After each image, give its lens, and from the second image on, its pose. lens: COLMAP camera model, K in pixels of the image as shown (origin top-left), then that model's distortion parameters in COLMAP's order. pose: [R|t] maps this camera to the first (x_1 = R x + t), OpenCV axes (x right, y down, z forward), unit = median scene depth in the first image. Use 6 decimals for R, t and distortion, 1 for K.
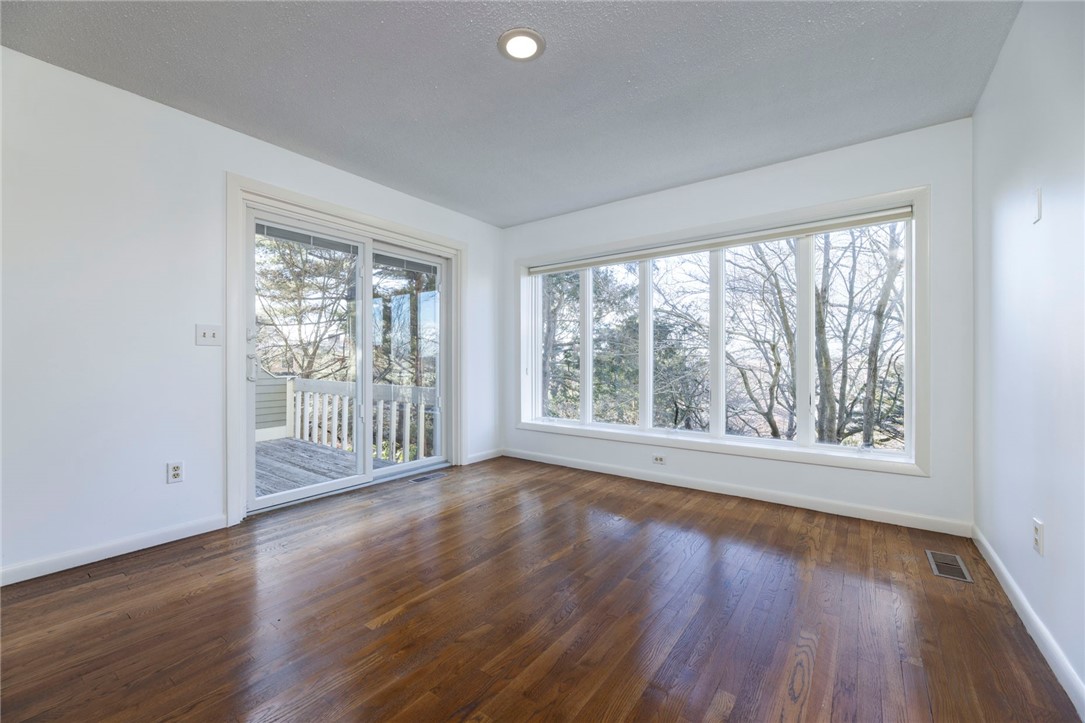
lens RADIAL K [[442.7, 0, 542.5], [0, 442.7, 361.5], [0, 0, 1]] dist [0.000928, -0.000008]
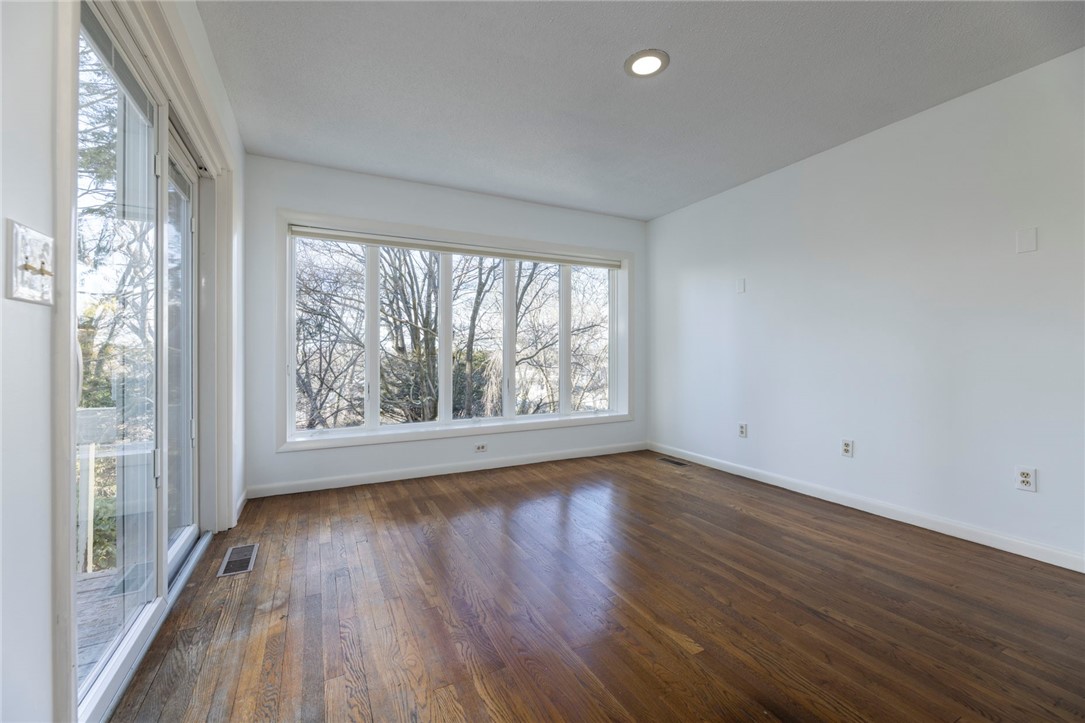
lens RADIAL K [[439.0, 0, 538.4], [0, 439.0, 356.1], [0, 0, 1]] dist [-0.000619, 0.000034]
pose [[0.441592, -0.005925, 0.897196, -0.697114], [0.003741, 0.999982, 0.004763, -0.001817], [-0.897208, 0.001253, 0.441606, 0.470127]]
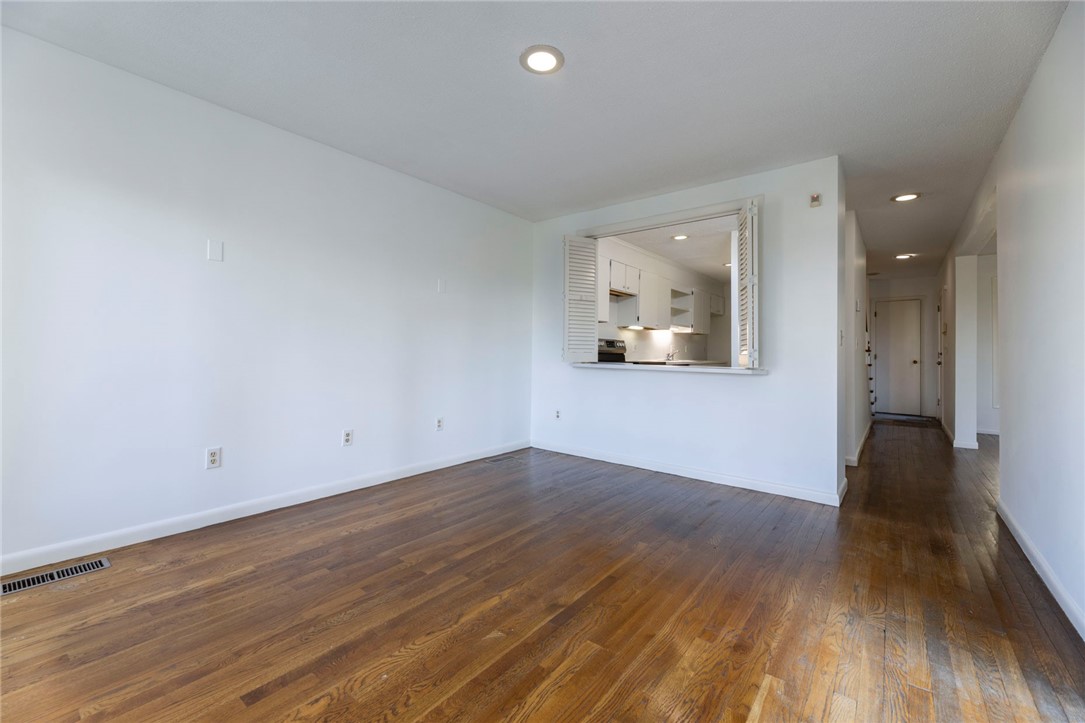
lens RADIAL K [[439.0, 0, 538.4], [0, 439.0, 356.1], [0, 0, 1]] dist [-0.000619, 0.000034]
pose [[-0.998972, -0.015050, 0.042749, -0.057984], [-0.014531, 0.999817, 0.012417, -0.005058], [-0.042928, 0.011783, -0.999009, 1.261497]]
